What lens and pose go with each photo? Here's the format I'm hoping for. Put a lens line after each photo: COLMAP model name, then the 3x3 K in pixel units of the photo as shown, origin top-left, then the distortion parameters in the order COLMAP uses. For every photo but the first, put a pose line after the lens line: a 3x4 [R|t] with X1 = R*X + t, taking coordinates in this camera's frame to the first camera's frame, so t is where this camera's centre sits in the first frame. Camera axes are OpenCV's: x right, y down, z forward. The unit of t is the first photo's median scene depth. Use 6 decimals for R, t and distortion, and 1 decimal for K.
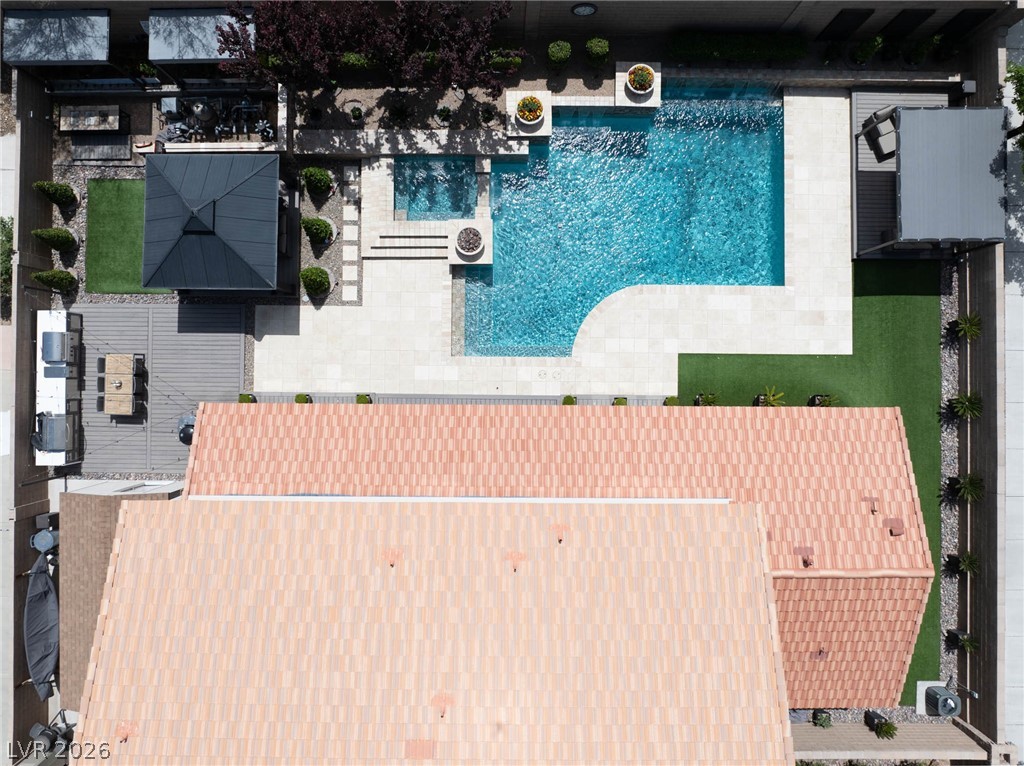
lens RADIAL K [[720.2, 0, 503.7], [0, 720.2, 389.4], [0, 0, 1]] dist [-0.015637, 0.004386]
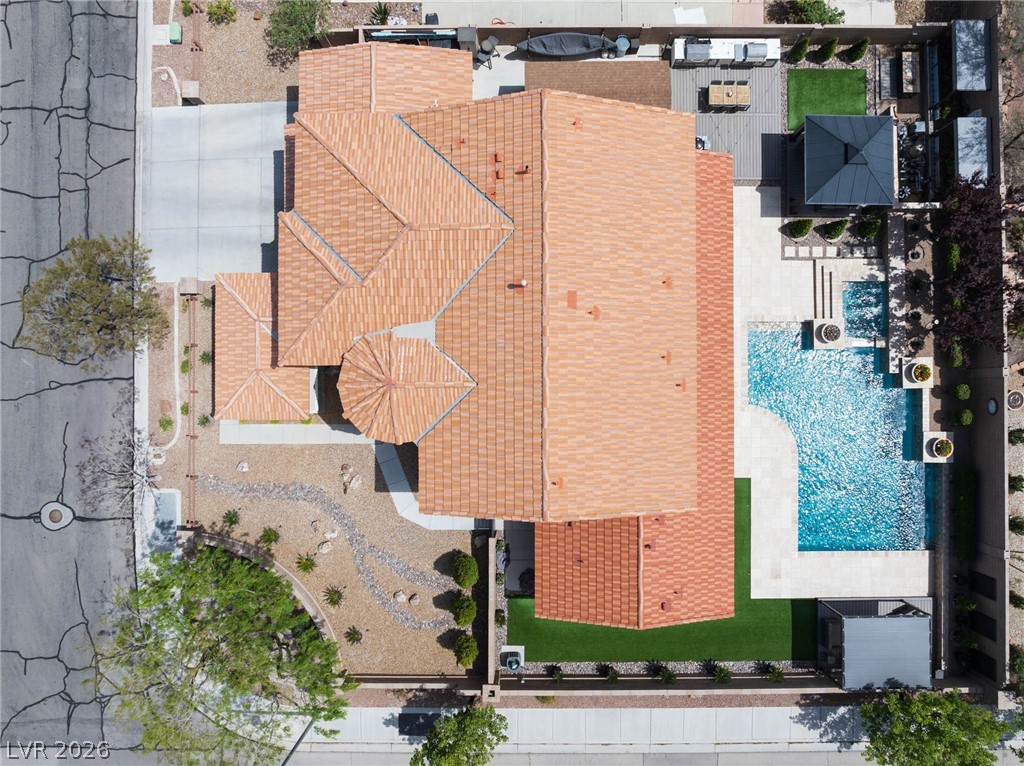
lens RADIAL K [[720.2, 0, 517.8], [0, 720.2, 391.9], [0, 0, 1]] dist [-0.015637, 0.004386]
pose [[0.008761, 0.999959, -0.002345, 0.069651], [-0.999915, 0.008783, 0.009613, 0.413764], [0.009633, 0.002260, 0.999951, -0.465511]]
